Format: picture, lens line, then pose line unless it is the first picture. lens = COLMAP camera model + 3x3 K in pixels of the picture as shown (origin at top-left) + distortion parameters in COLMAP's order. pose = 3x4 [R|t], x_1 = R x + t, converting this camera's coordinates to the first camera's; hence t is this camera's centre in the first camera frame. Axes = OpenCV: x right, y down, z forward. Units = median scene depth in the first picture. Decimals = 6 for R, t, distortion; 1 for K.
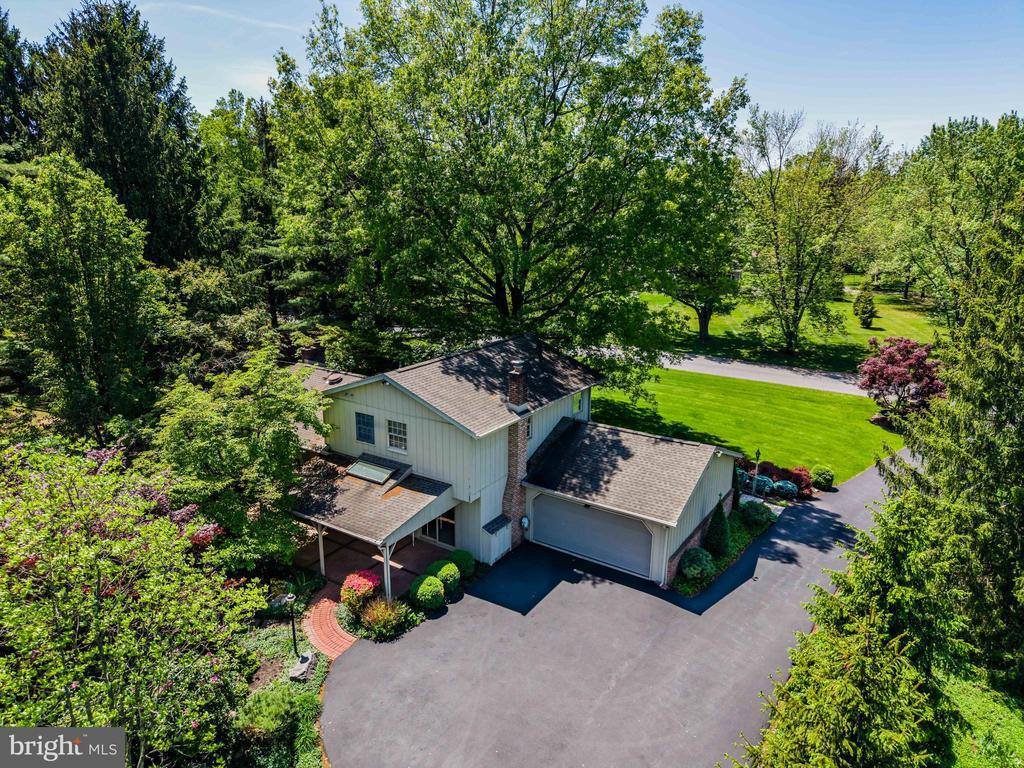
lens RADIAL K [[674.8, 0, 512.0], [0, 674.8, 384.0], [0, 0, 1]] dist [0.046116, -0.051735]
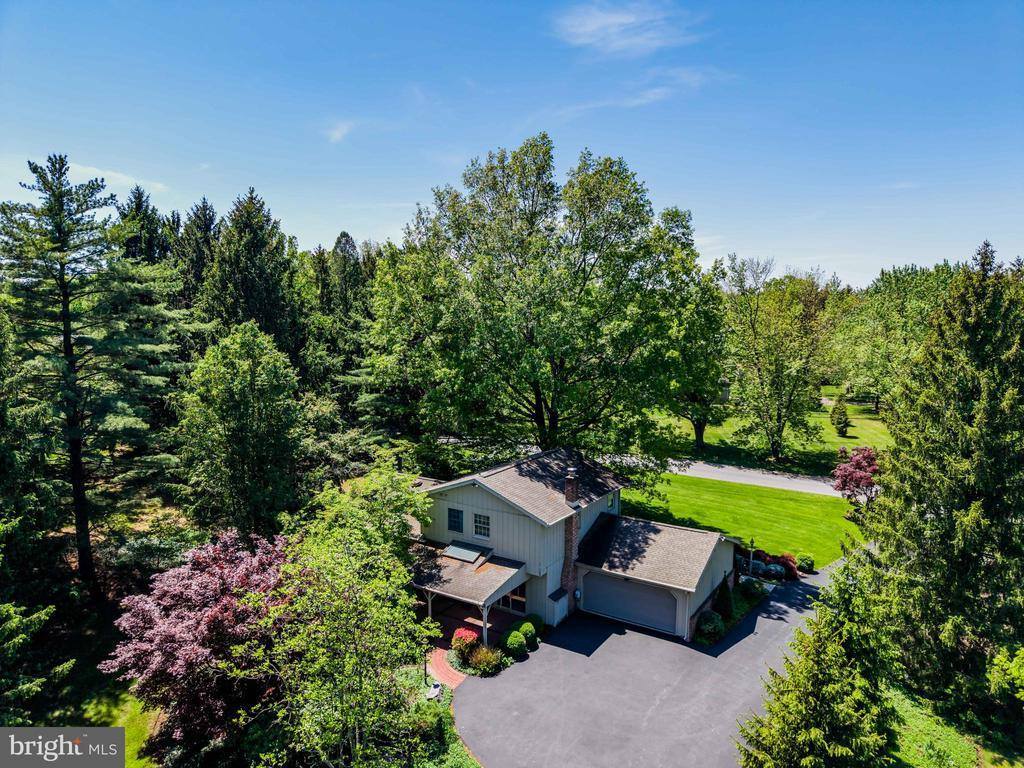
lens RADIAL K [[674.8, 0, 512.0], [0, 674.8, 384.0], [0, 0, 1]] dist [0.046116, -0.051735]
pose [[0.999910, -0.001959, 0.013299, -0.127398], [0.003951, 0.988458, -0.151445, 0.001952], [-0.012849, 0.151484, 0.988376, -0.364857]]
